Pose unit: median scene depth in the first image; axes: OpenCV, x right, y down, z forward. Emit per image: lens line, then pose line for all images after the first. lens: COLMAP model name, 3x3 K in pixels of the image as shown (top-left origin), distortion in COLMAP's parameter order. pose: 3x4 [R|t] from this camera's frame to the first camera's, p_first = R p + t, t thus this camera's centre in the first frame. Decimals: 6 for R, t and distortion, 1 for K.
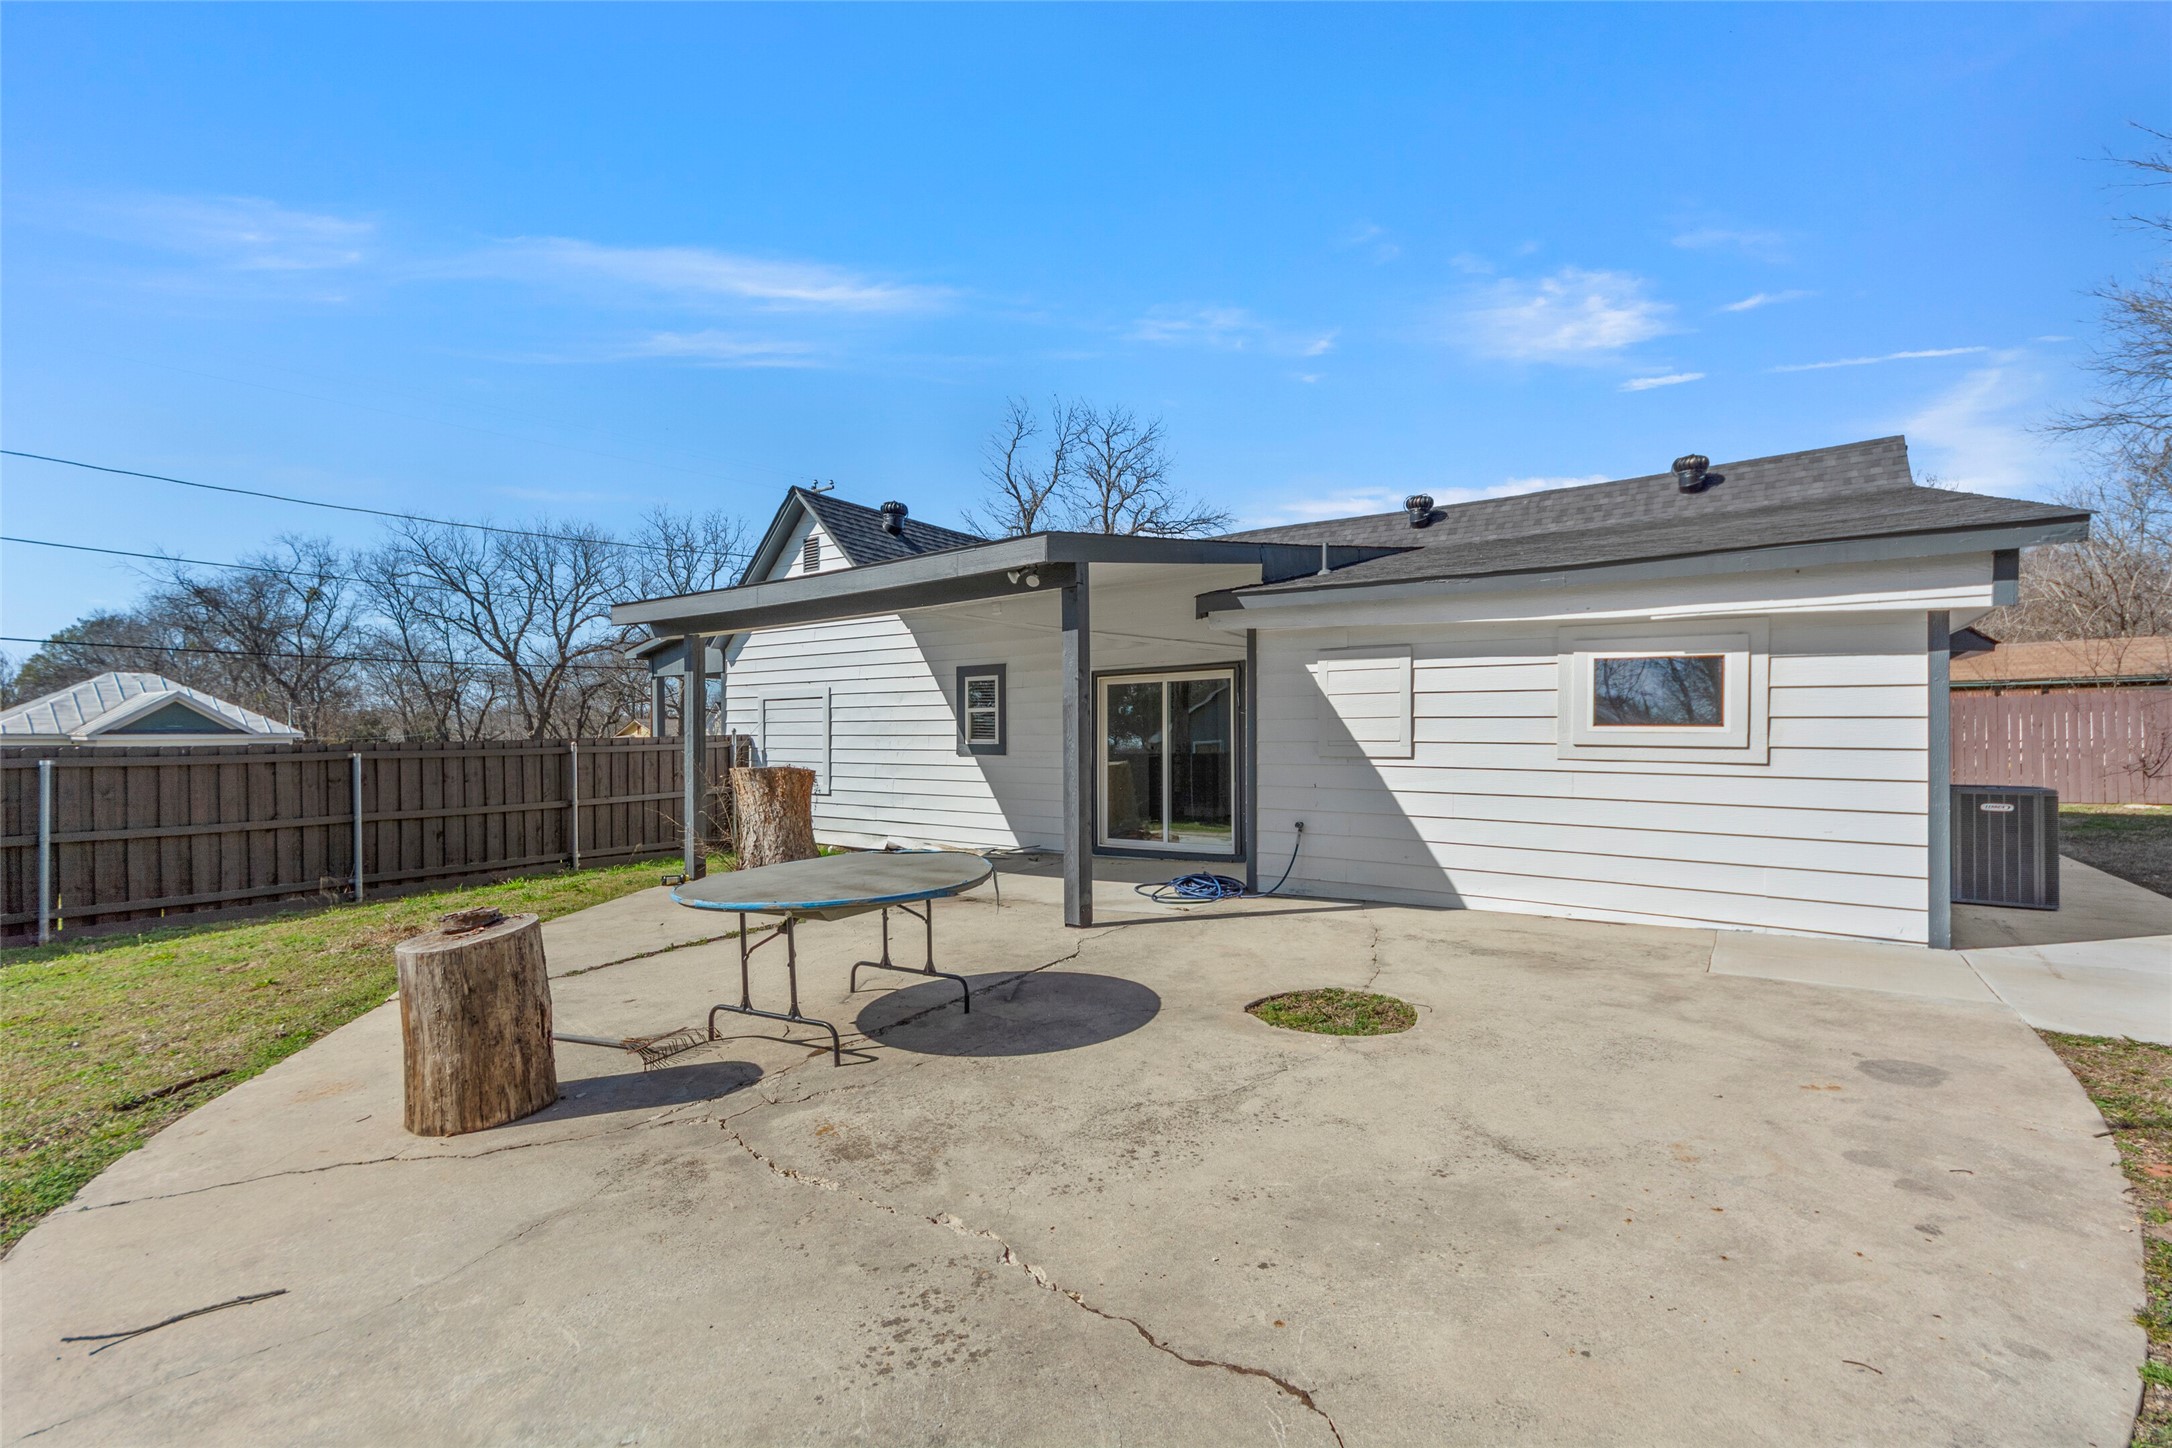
lens RADIAL K [[978.6, 0, 1086.0], [0, 978.6, 737.6], [0, 0, 1]] dist [0.000907, 0.000065]
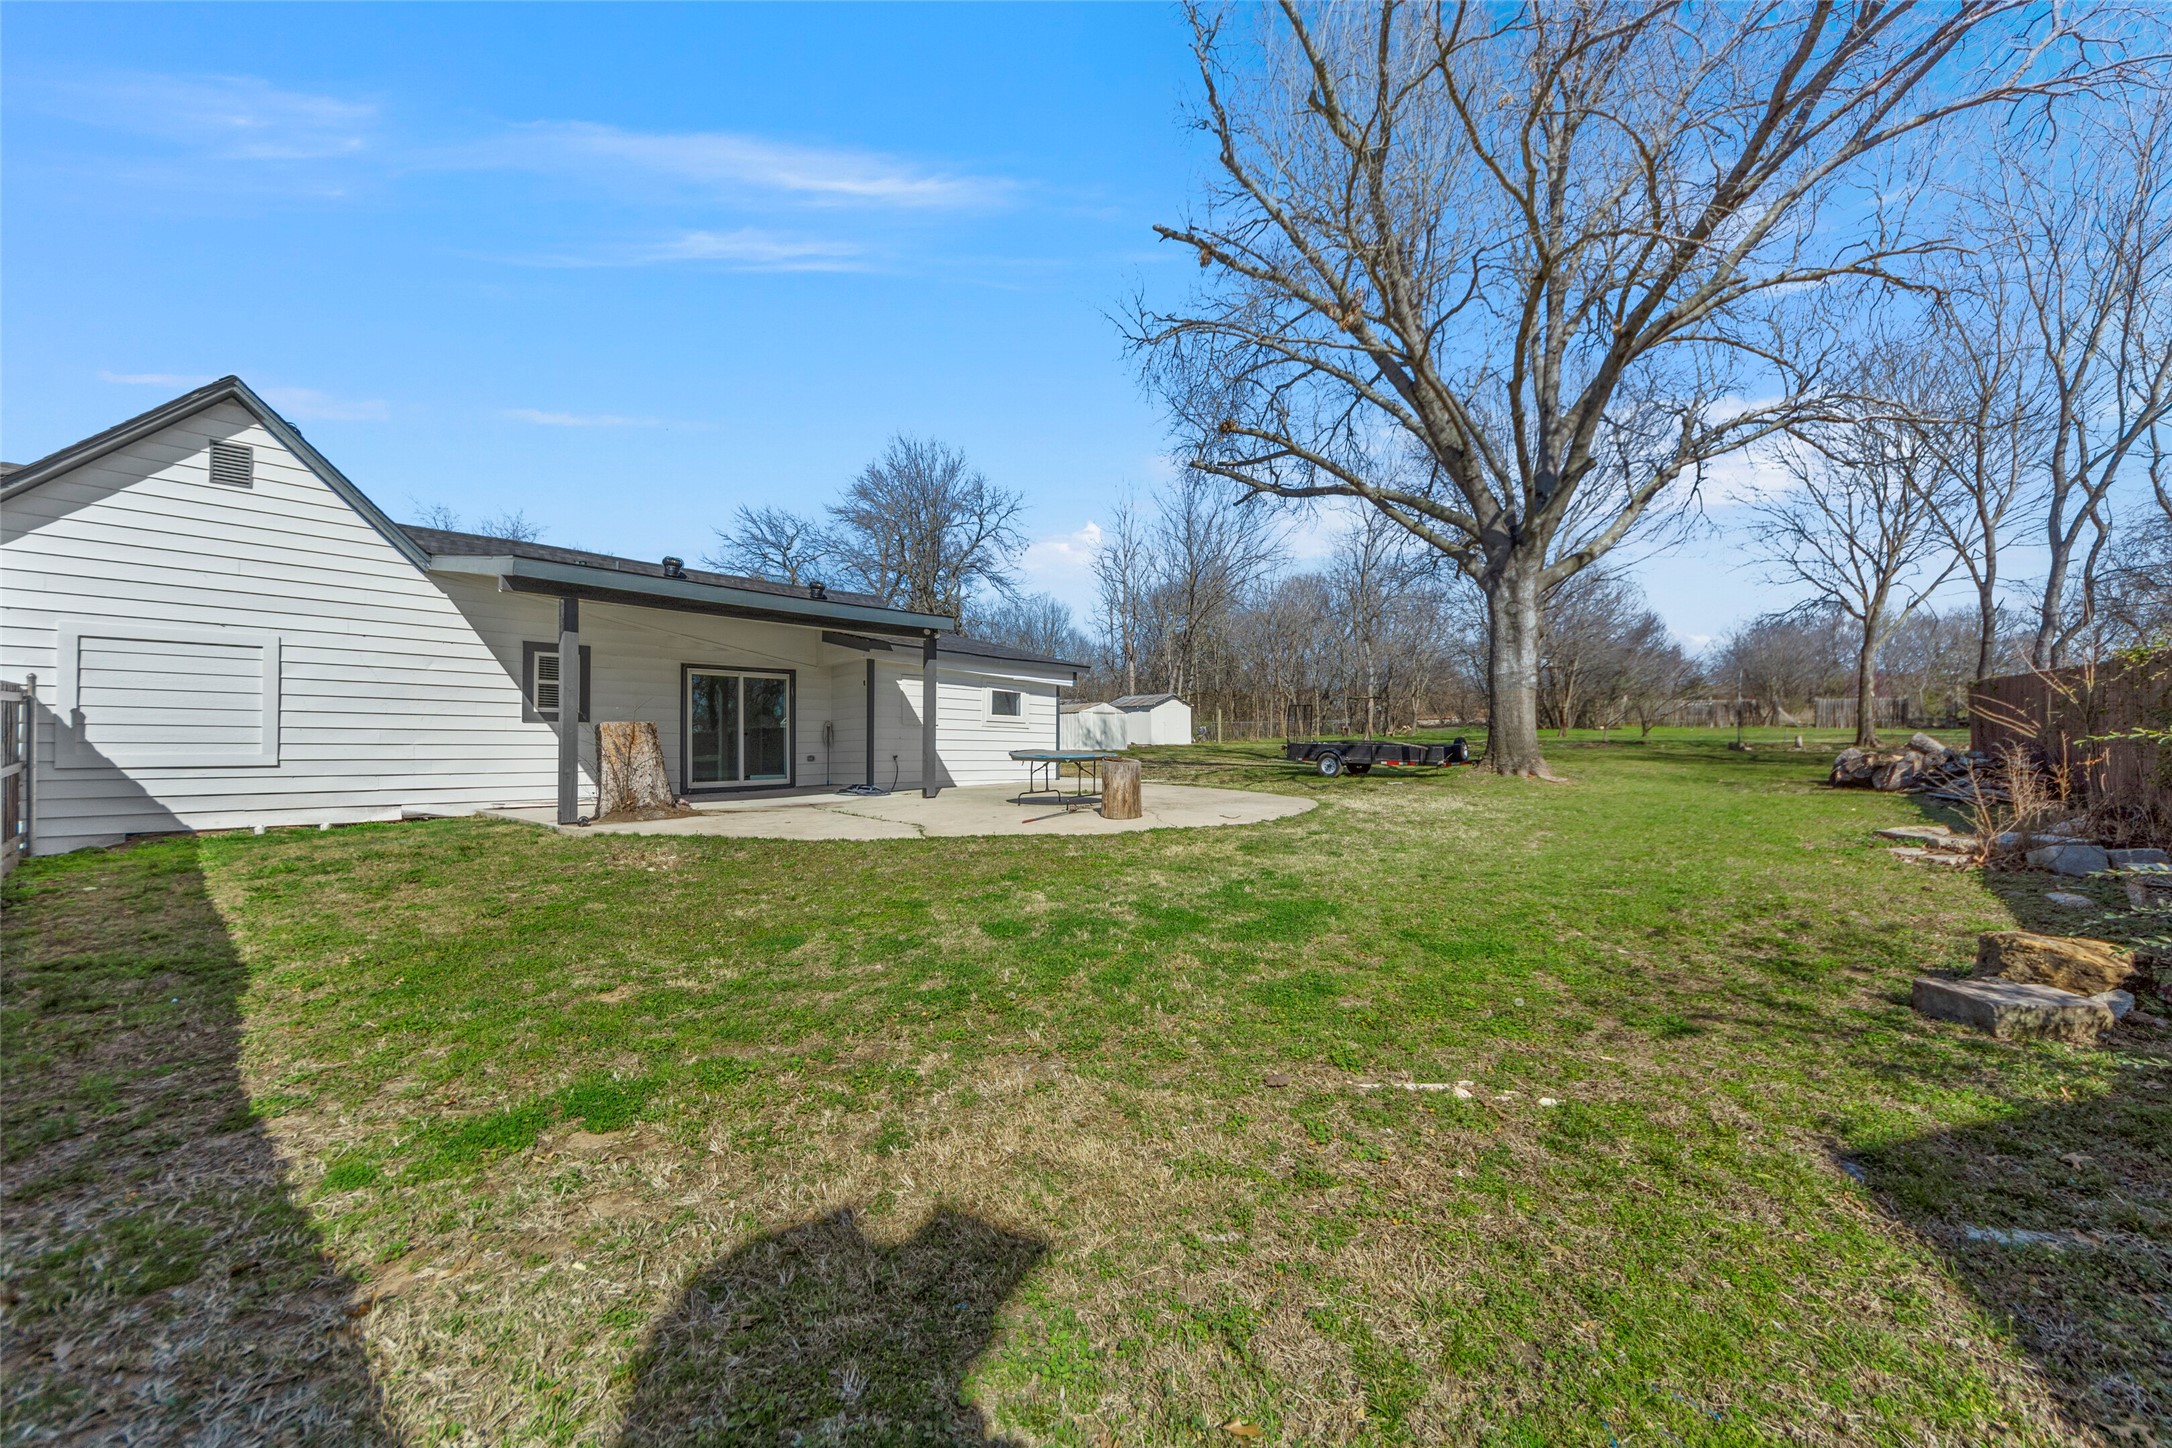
lens RADIAL K [[819.0, 0, 1078.3], [0, 819.0, 742.5], [0, 0, 1]] dist [-0.015746, 0.000961]
pose [[0.103522, 0.011581, 0.994560, -0.873091], [0.000600, 0.999931, -0.011706, 0.047142], [-0.994627, 0.001808, 0.103508, 0.255082]]
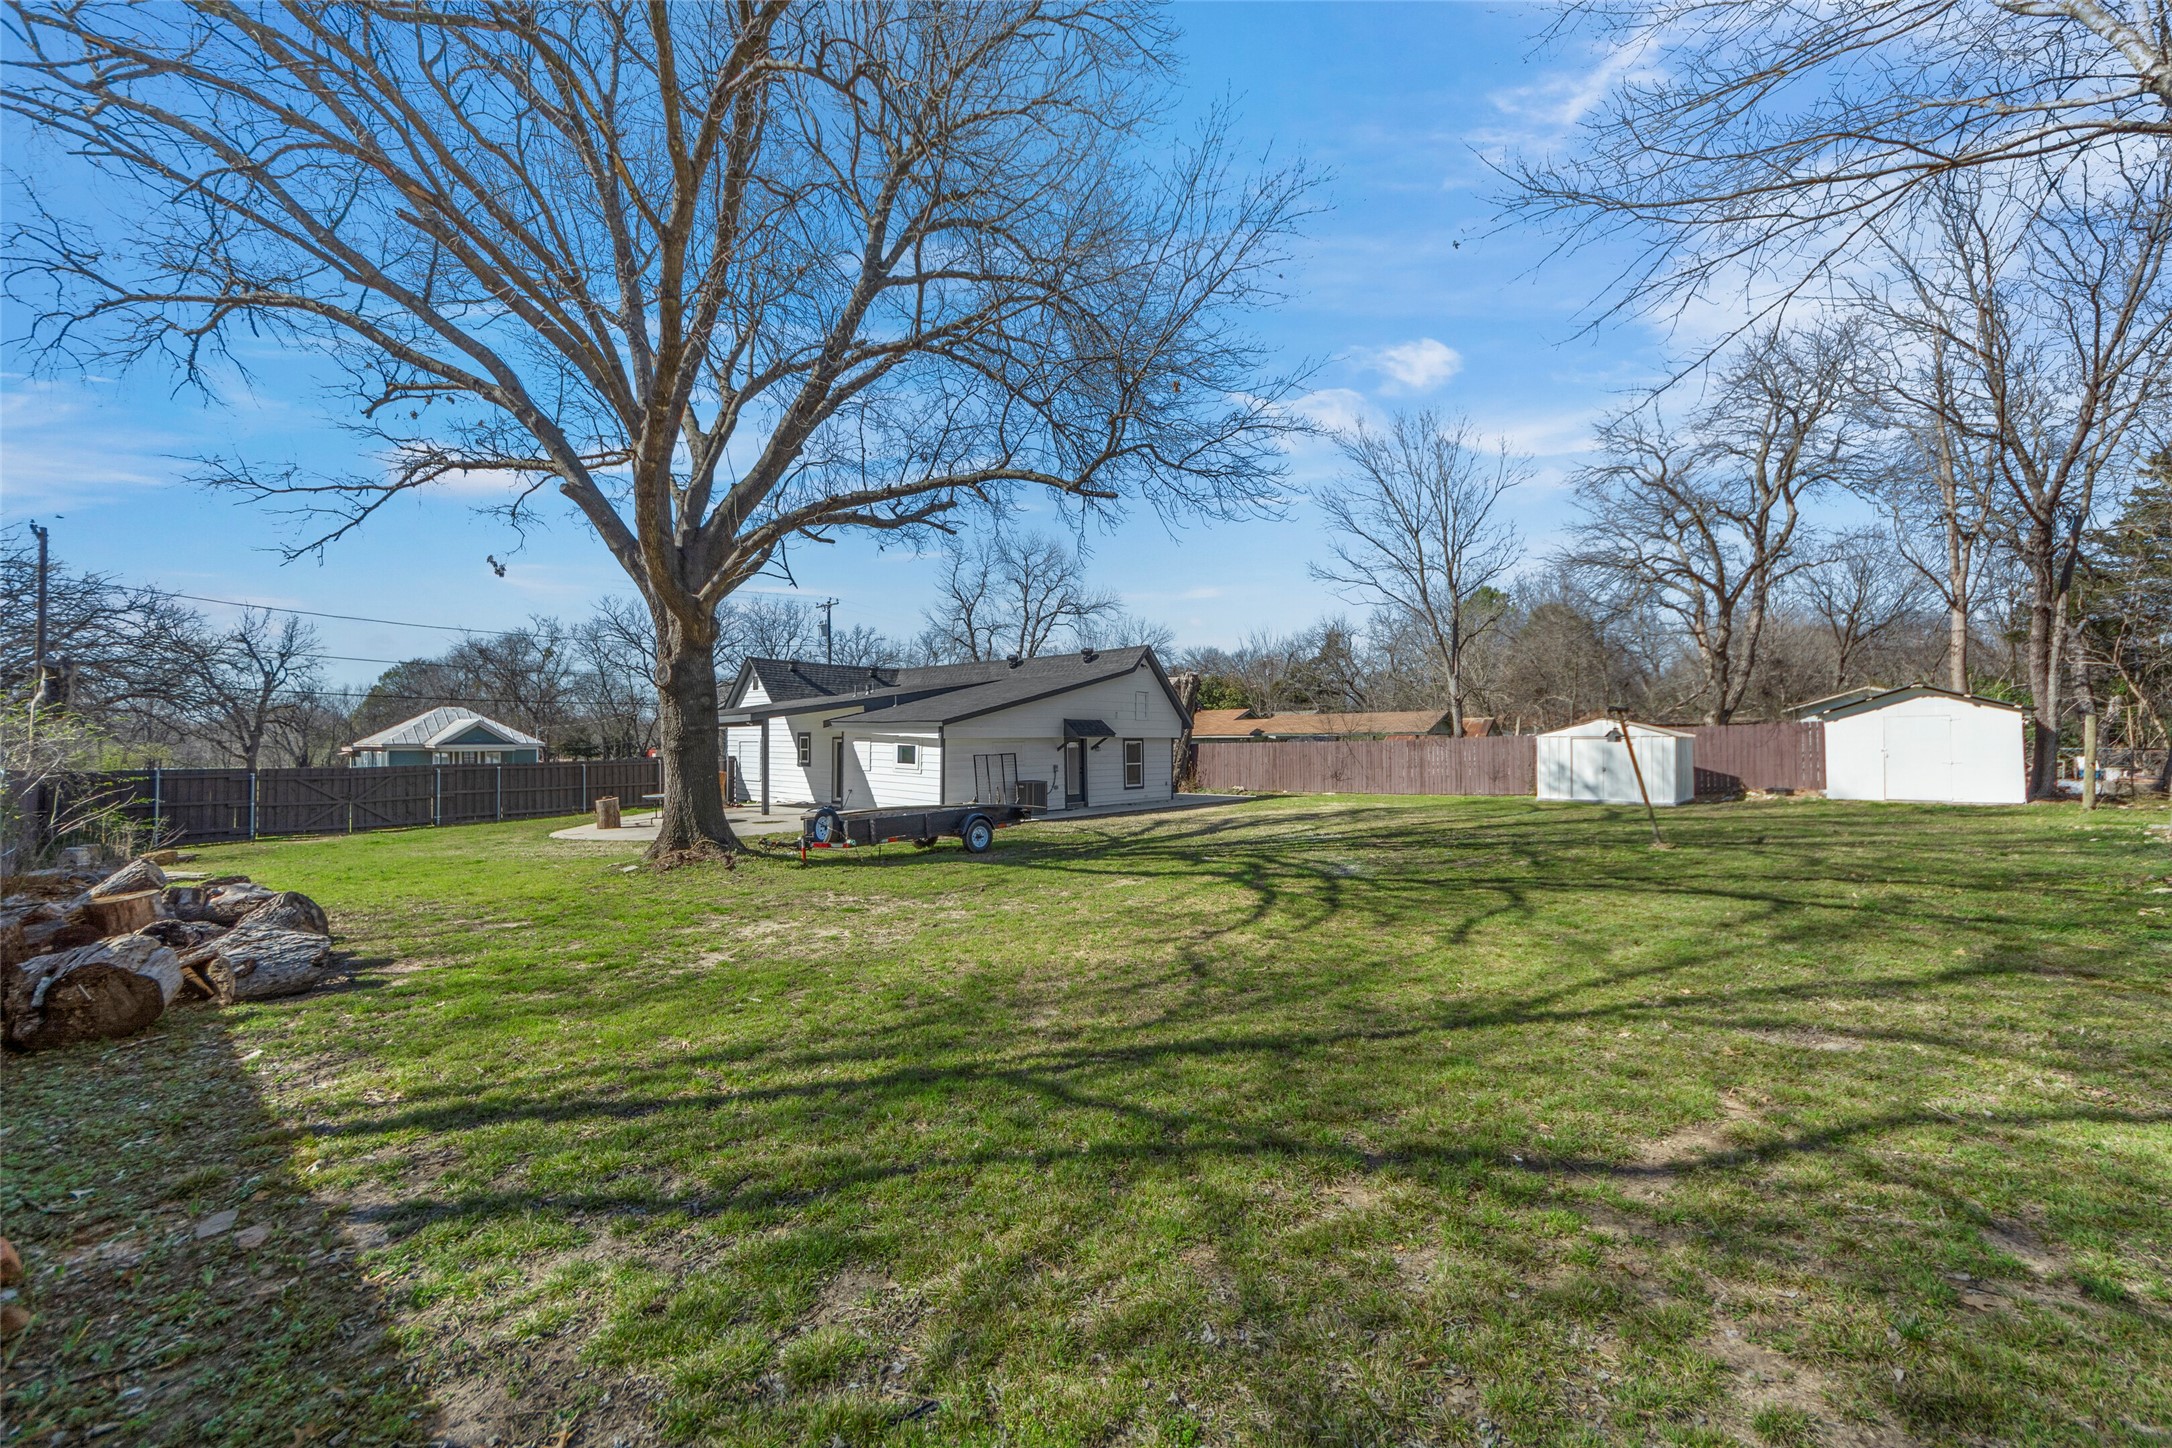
lens RADIAL K [[884.4, 0, 1086.2], [0, 884.4, 736.4], [0, 0, 1]] dist [0.000020, -0.000032]
pose [[0.993957, 0.007766, -0.109495, 0.770025], [-0.008137, 0.999963, -0.002935, -0.052978], [0.109468, 0.003808, 0.993983, -1.078409]]
